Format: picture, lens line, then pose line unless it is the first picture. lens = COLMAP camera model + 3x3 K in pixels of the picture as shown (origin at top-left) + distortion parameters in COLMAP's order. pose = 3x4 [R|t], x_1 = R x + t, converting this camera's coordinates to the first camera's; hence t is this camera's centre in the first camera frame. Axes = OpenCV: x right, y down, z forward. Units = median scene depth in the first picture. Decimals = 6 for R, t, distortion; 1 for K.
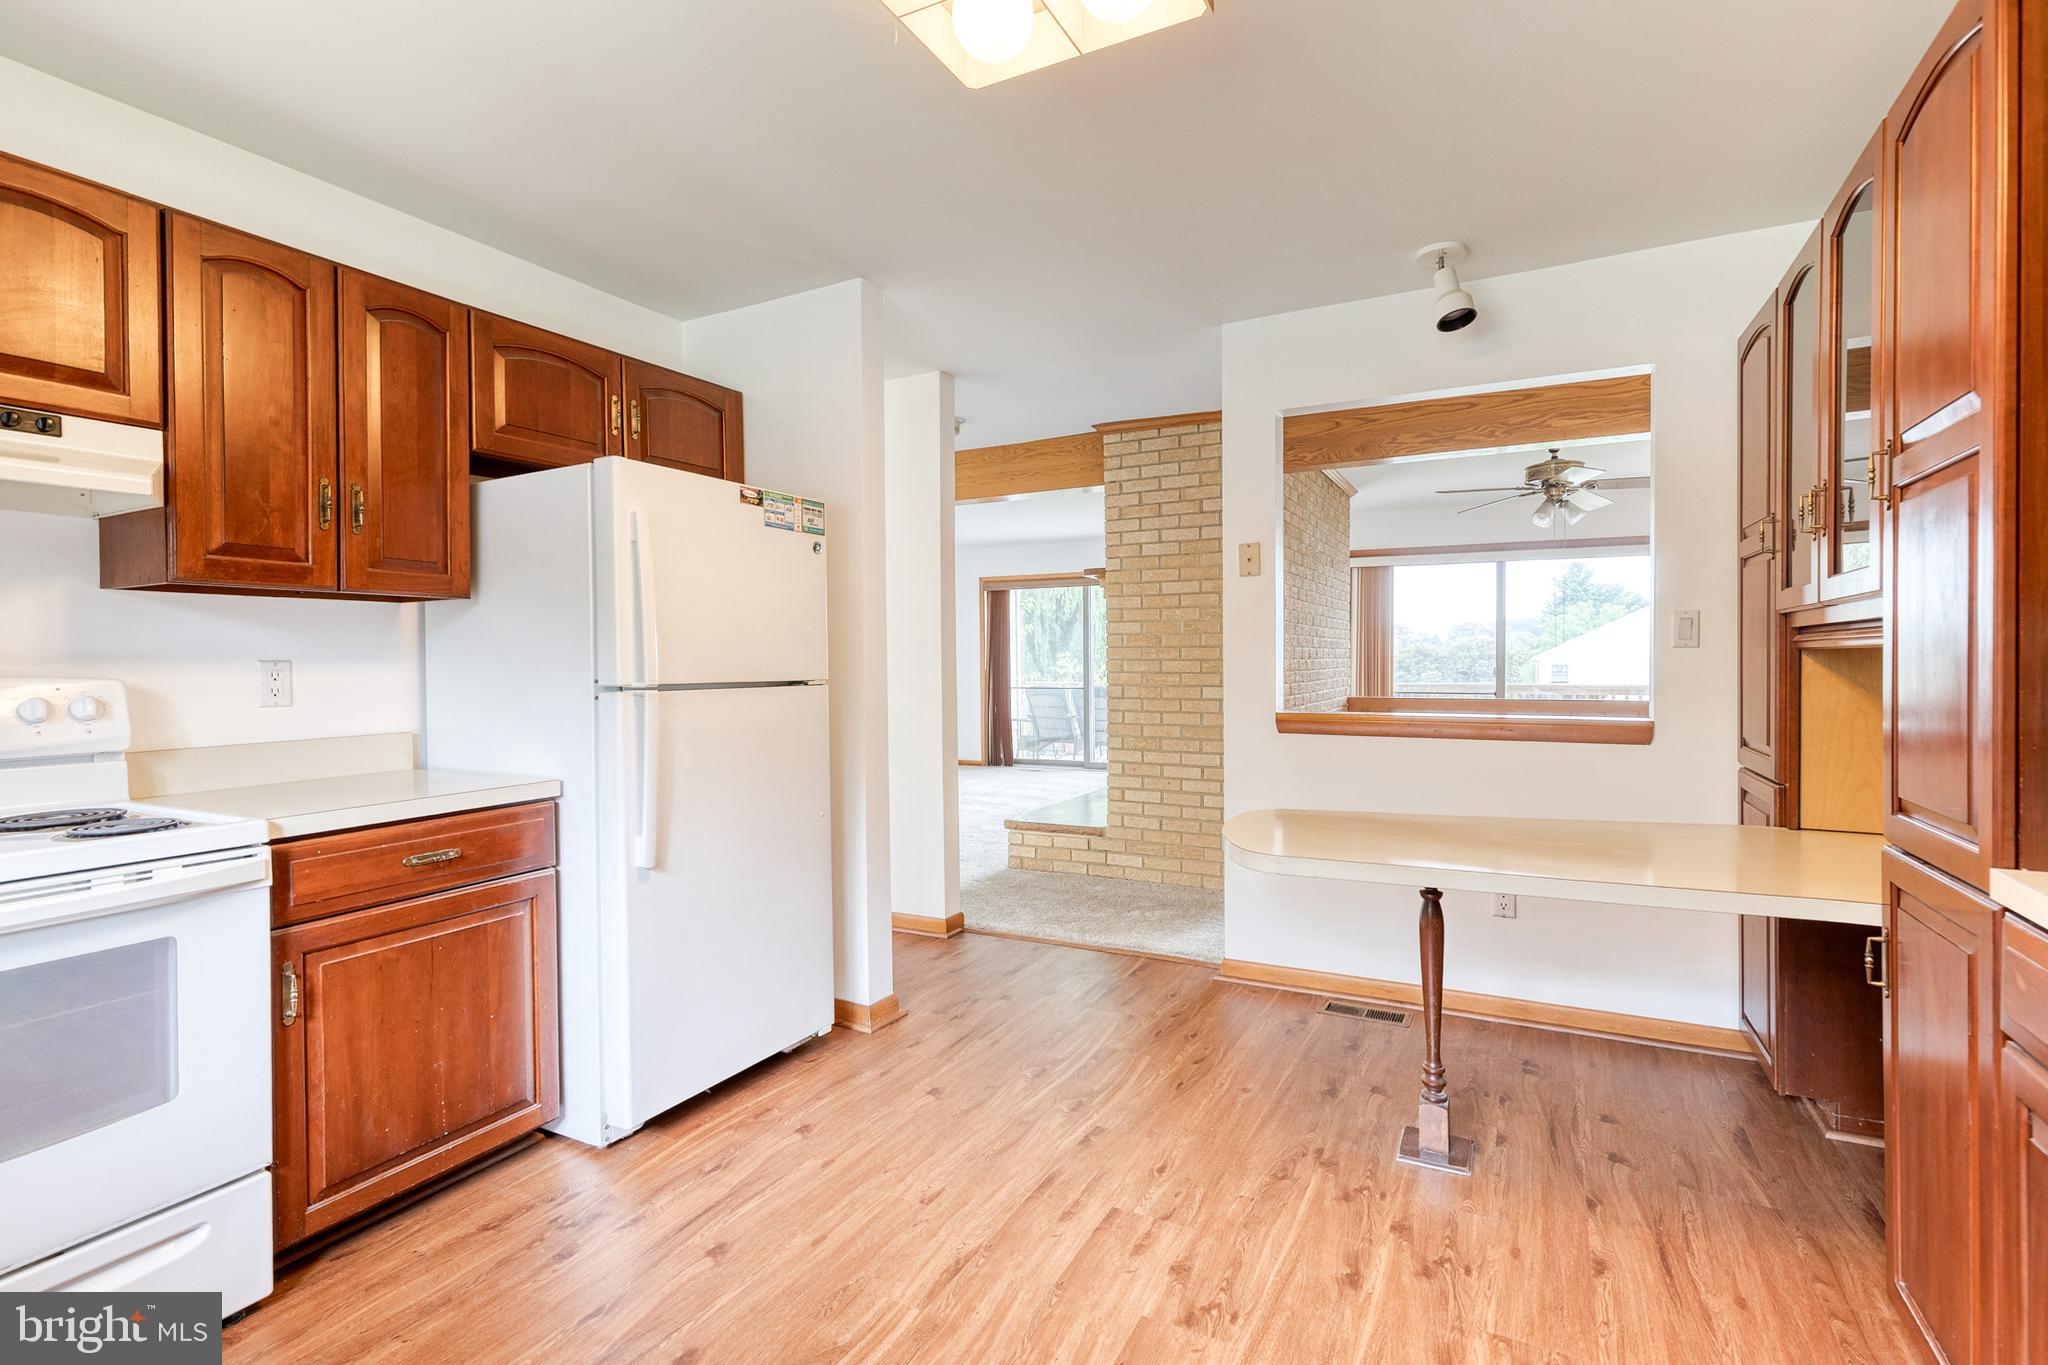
lens RADIAL K [[937.5, 0, 1058.4], [0, 937.5, 666.9], [0, 0, 1]] dist [0.001186, 0.000338]
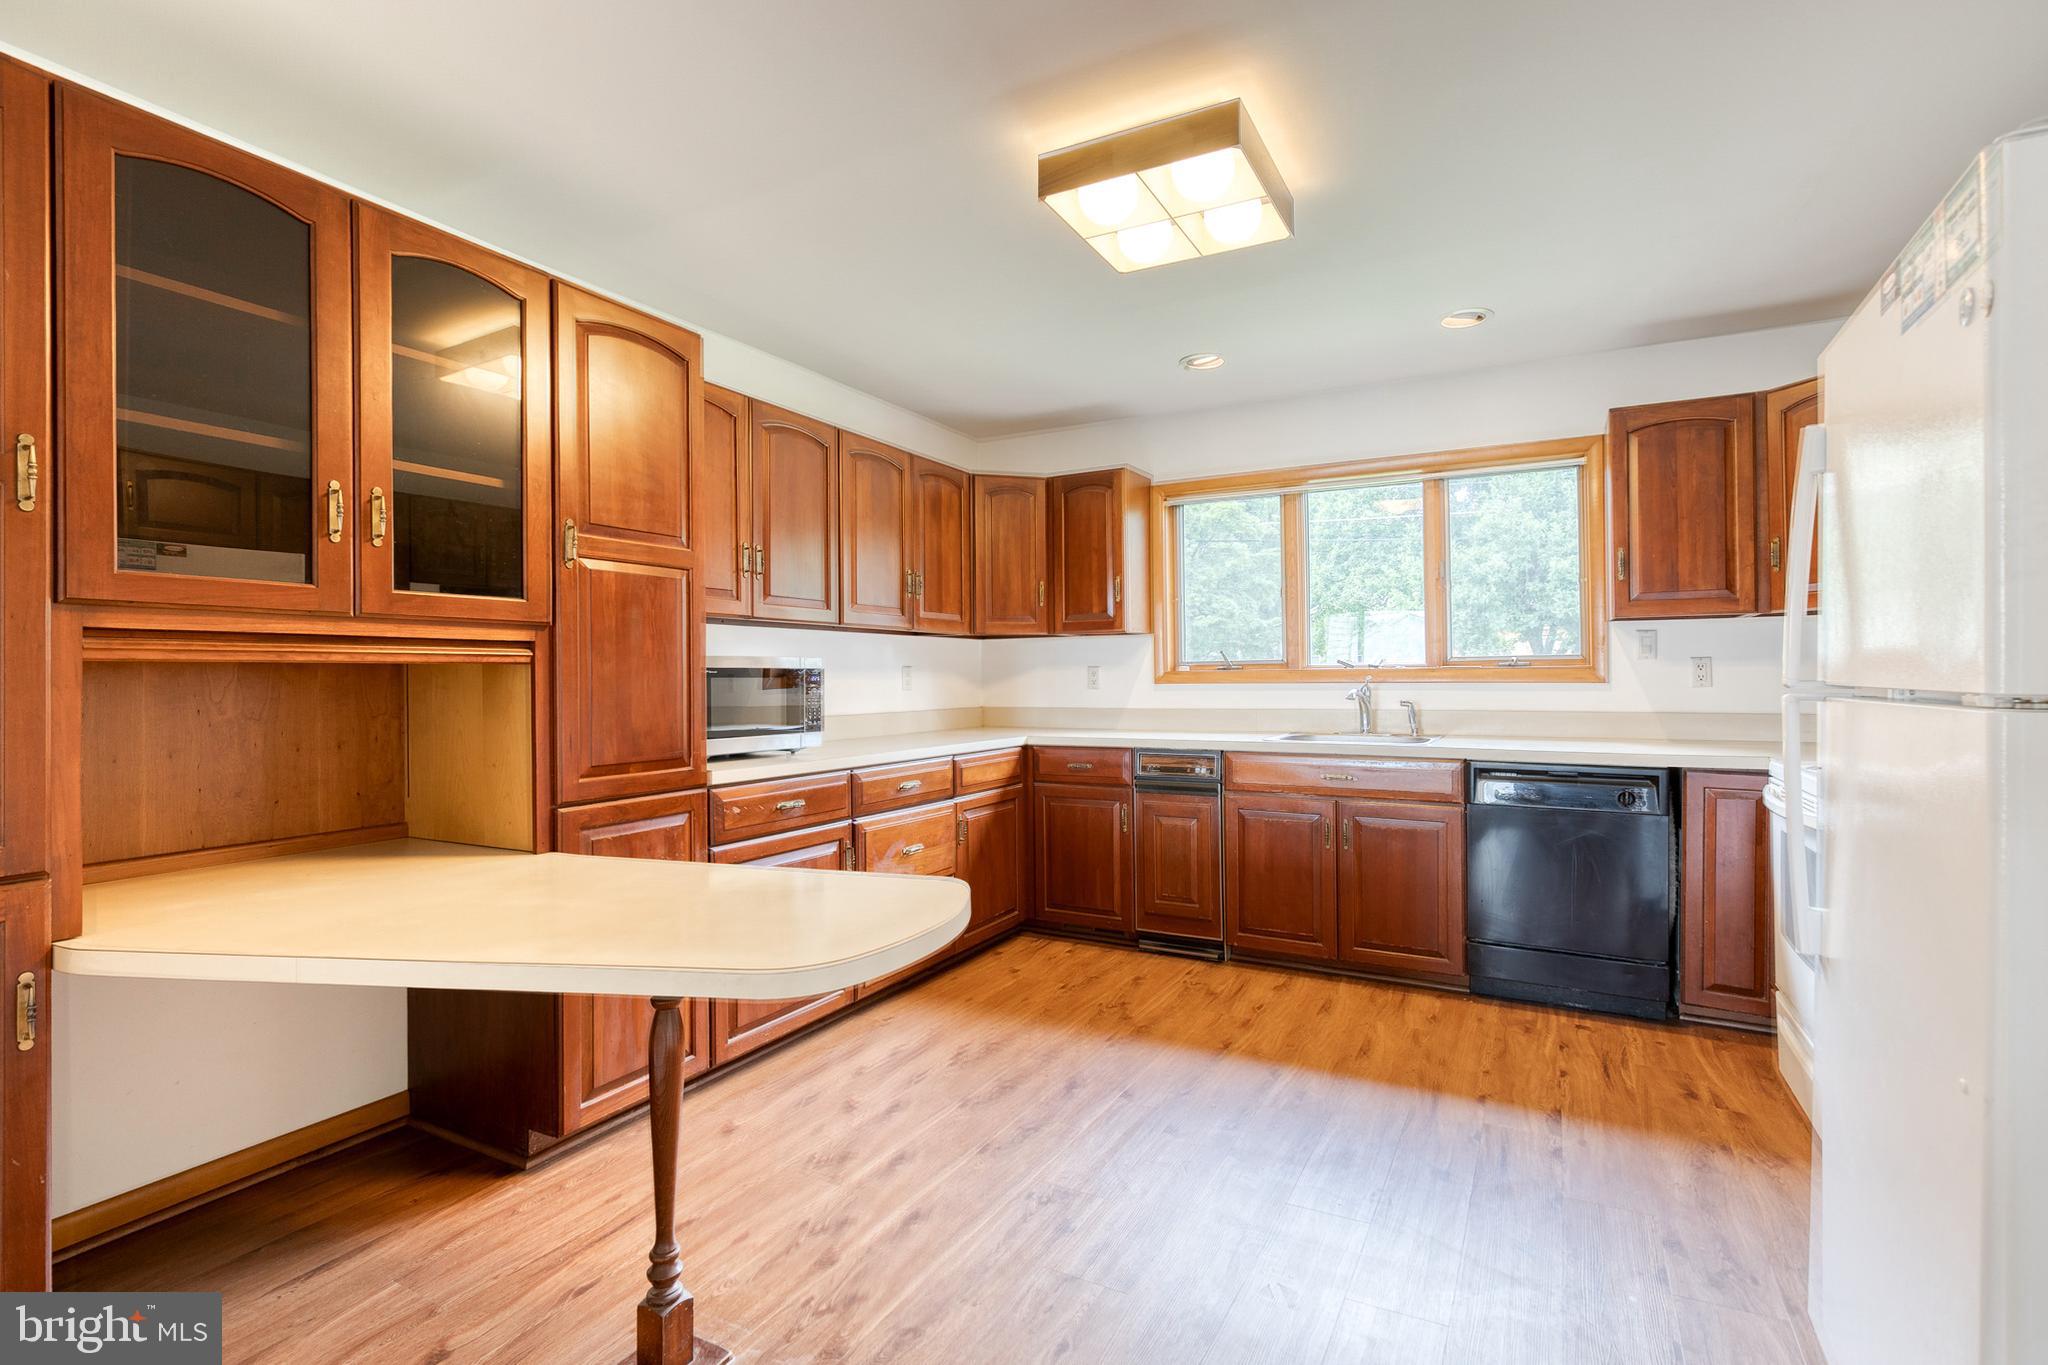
lens RADIAL K [[925.6, 0, 1024.0], [0, 925.6, 682.5], [0, 0, 1]] dist [-0.009115, -0.000169]
pose [[-0.998533, 0.016963, 0.051421, 0.088672], [0.017686, 0.999751, 0.013631, -0.002999], [-0.051177, 0.014520, -0.998584, 1.631715]]
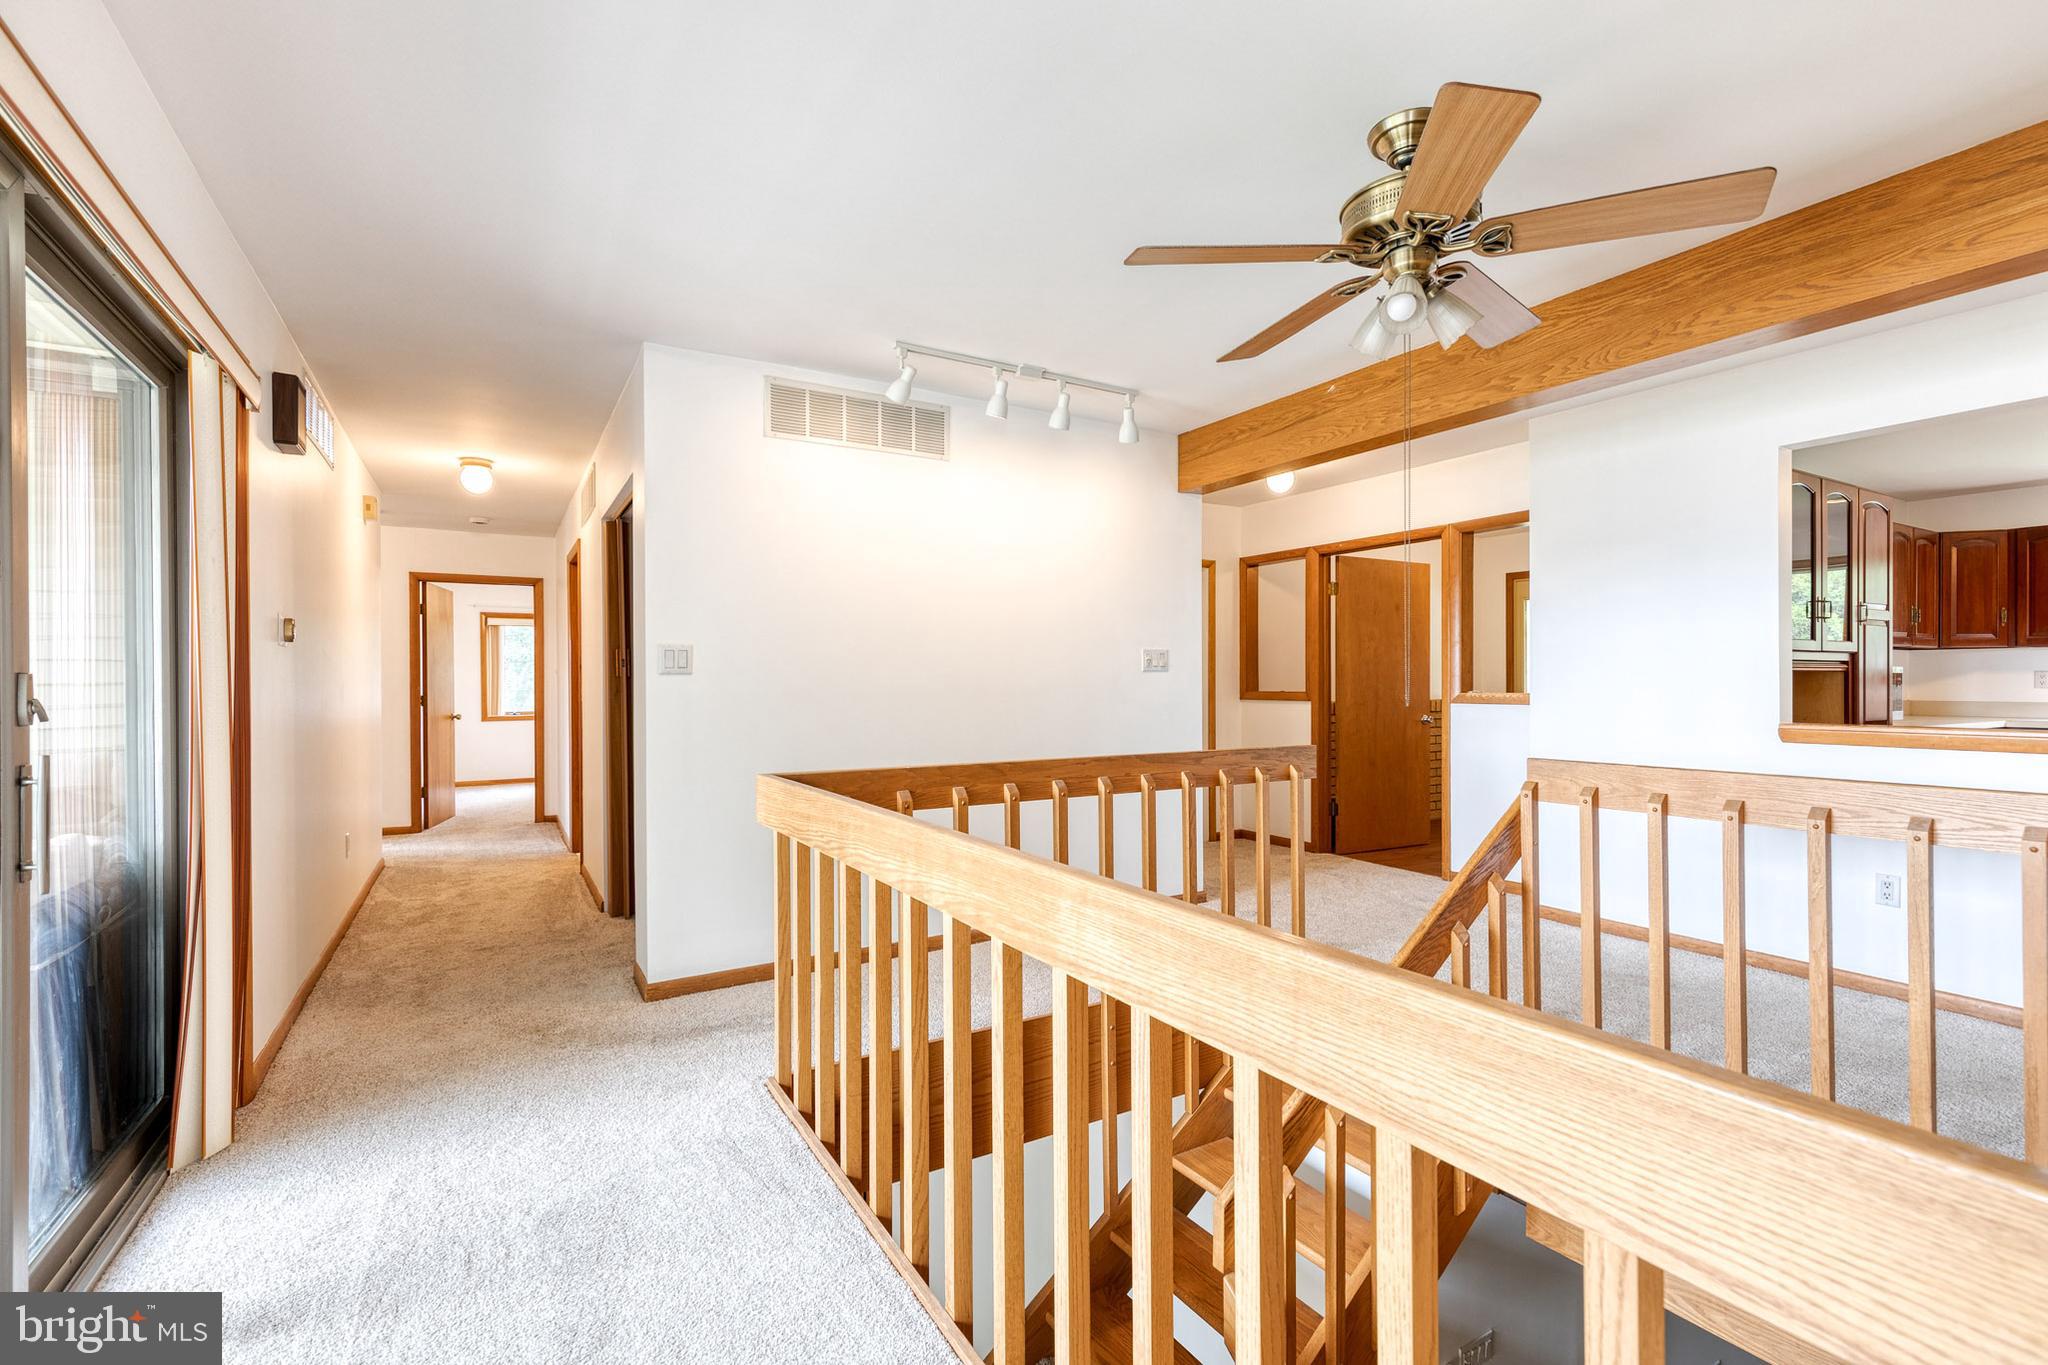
lens RADIAL K [[936.4, 0, 1055.2], [0, 936.4, 682.5], [0, 0, 1]] dist [0.002632, -0.000737]
pose [[-0.846608, 0.014914, 0.532008, 1.009598], [0.020971, 0.999766, 0.005346, -0.042202], [-0.531804, 0.015682, -0.846722, 3.381038]]
